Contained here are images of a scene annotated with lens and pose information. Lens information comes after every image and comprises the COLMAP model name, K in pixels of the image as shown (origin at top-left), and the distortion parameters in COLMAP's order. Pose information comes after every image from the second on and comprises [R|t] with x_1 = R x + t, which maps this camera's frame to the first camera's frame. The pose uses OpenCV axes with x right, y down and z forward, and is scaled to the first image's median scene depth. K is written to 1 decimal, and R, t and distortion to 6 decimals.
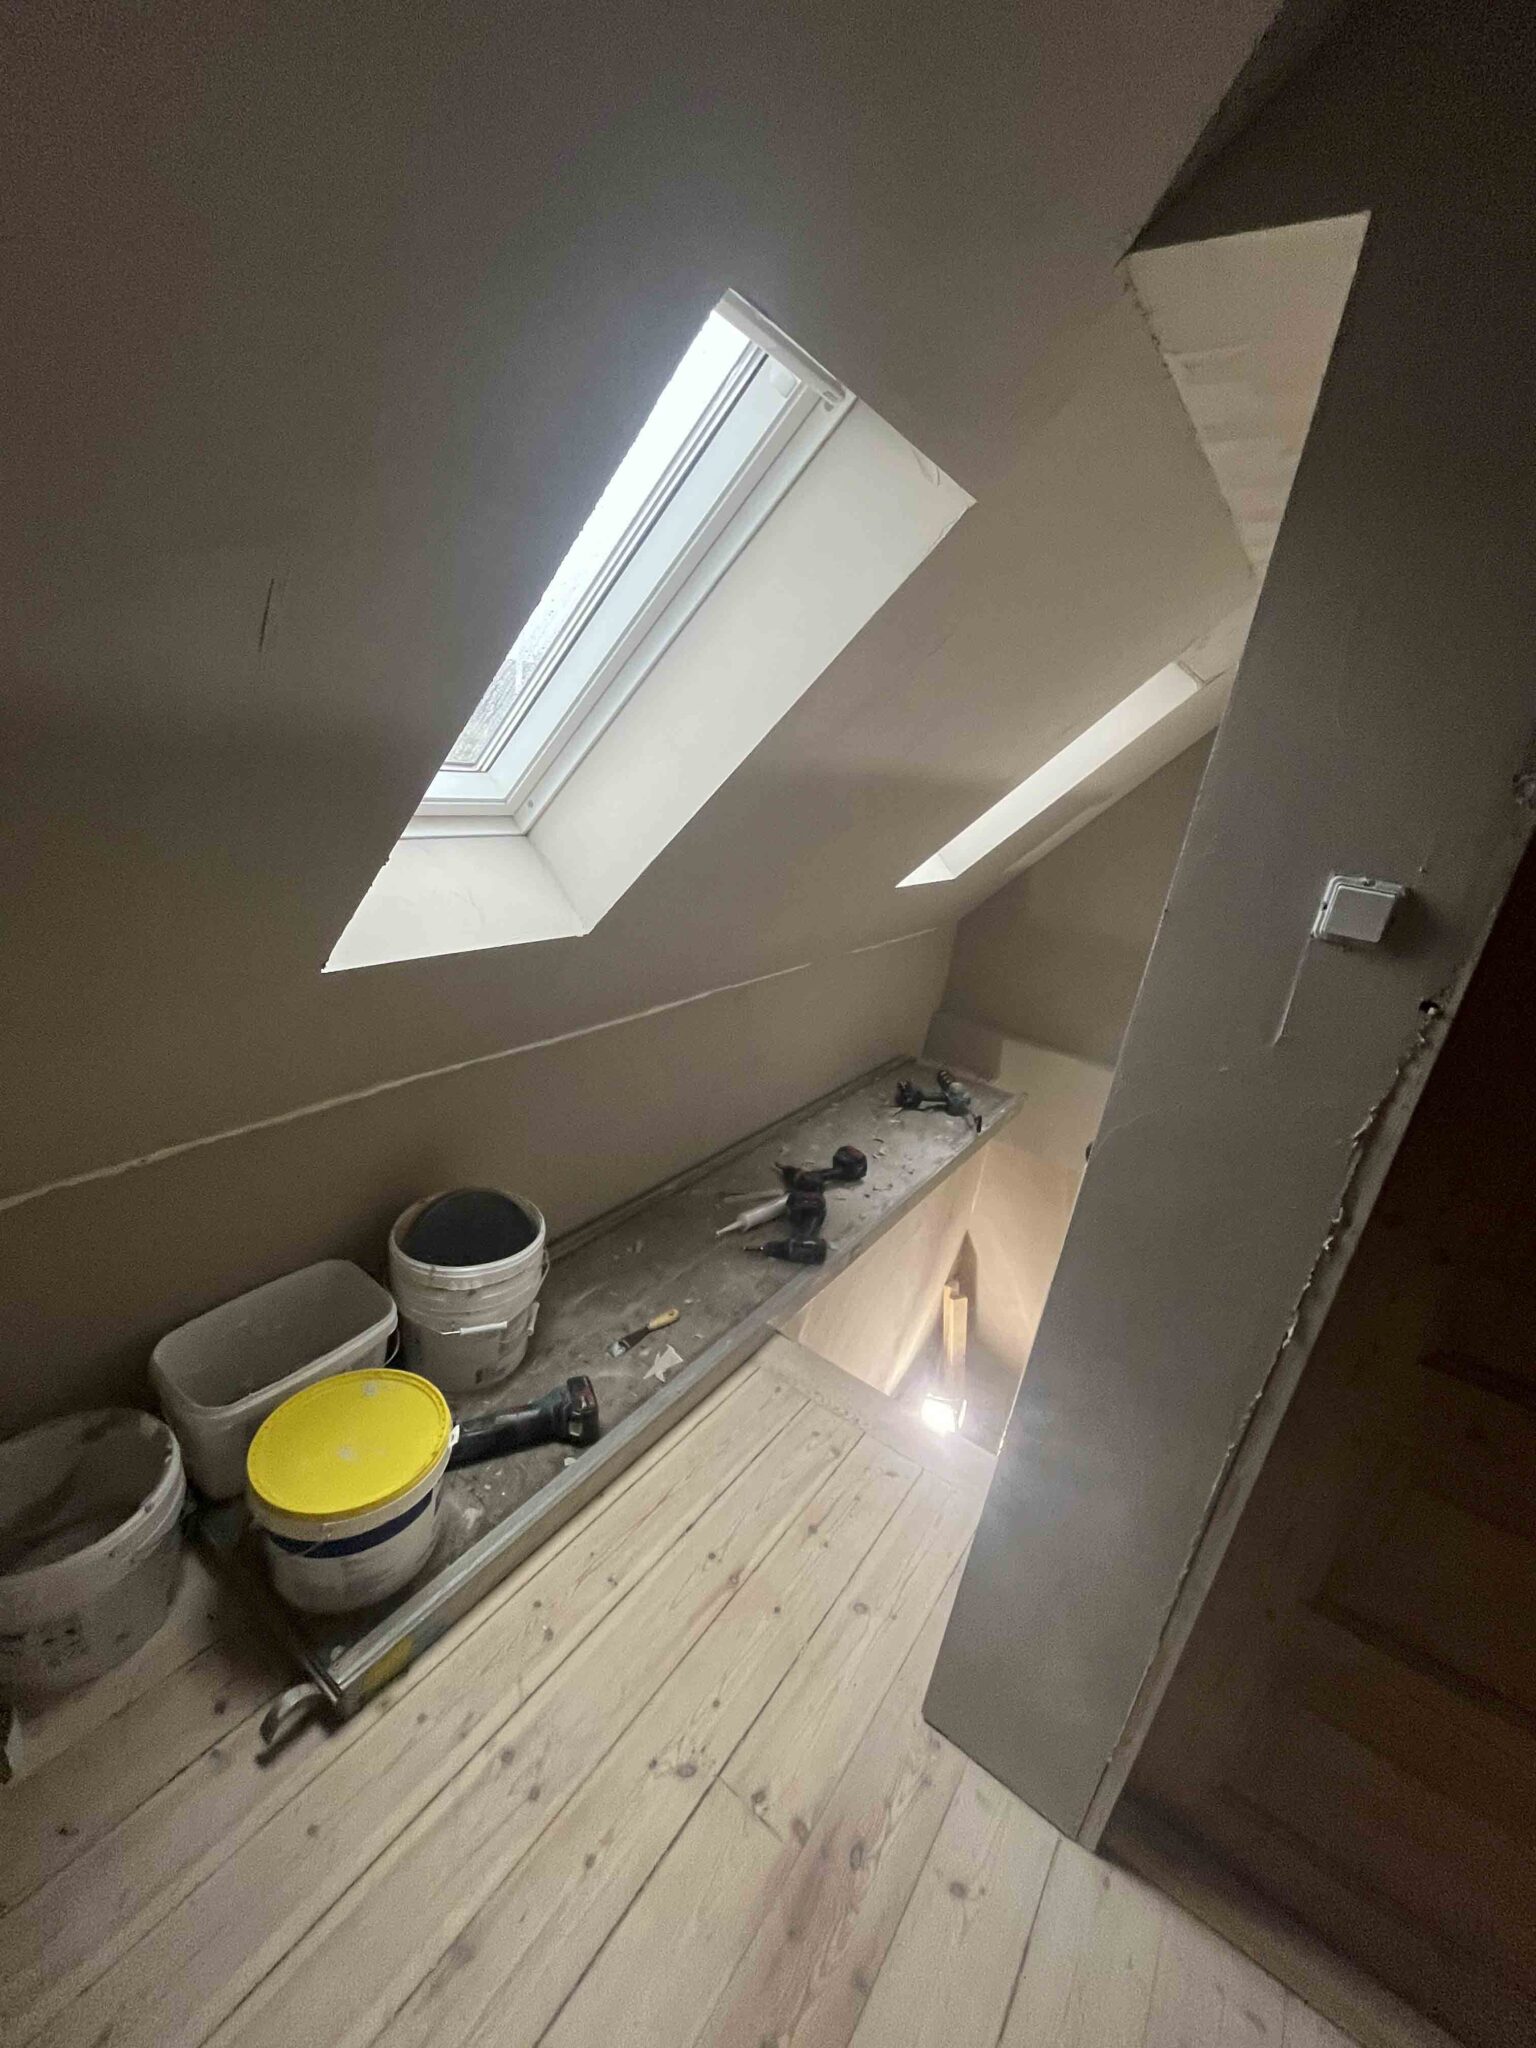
lens RADIAL K [[826.0, 0, 756.0], [0, 826.0, 1018.5], [0, 0, 1]] dist [-0.003948, -0.000553]
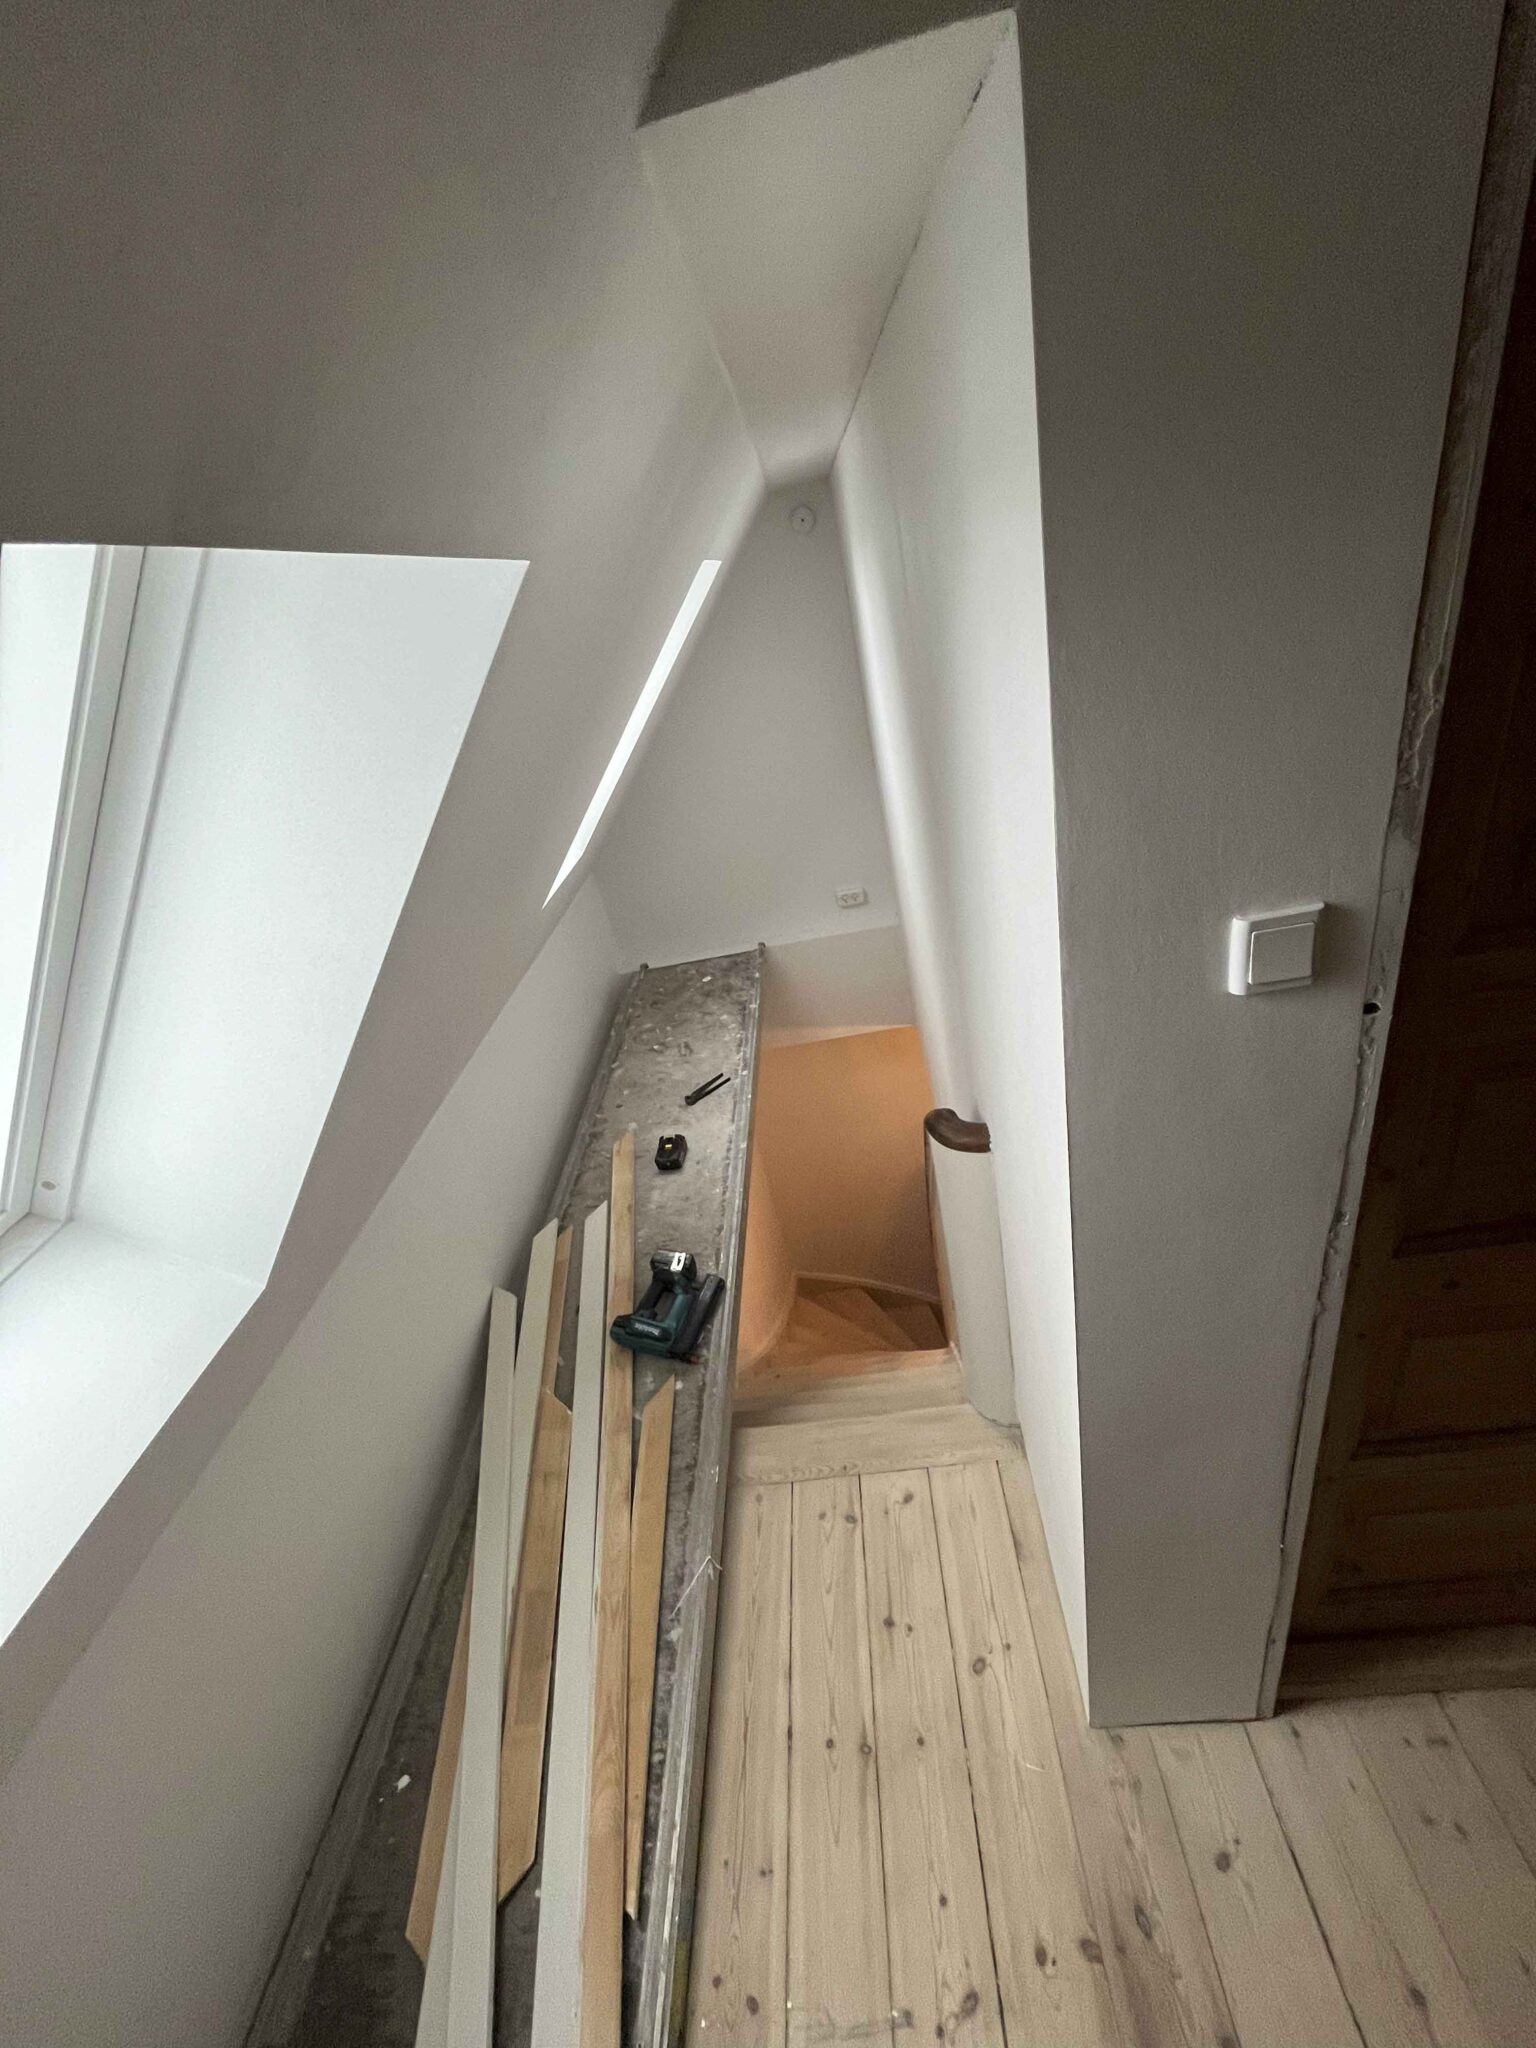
lens RADIAL K [[826.0, 0, 761.8], [0, 826.0, 1019.7], [0, 0, 1]] dist [-0.003948, -0.000553]
pose [[0.781497, -0.527458, 0.333243, 0.006309], [0.476235, 0.849366, 0.227548, -0.309576], [-0.403067, -0.019126, 0.914970, 0.272803]]
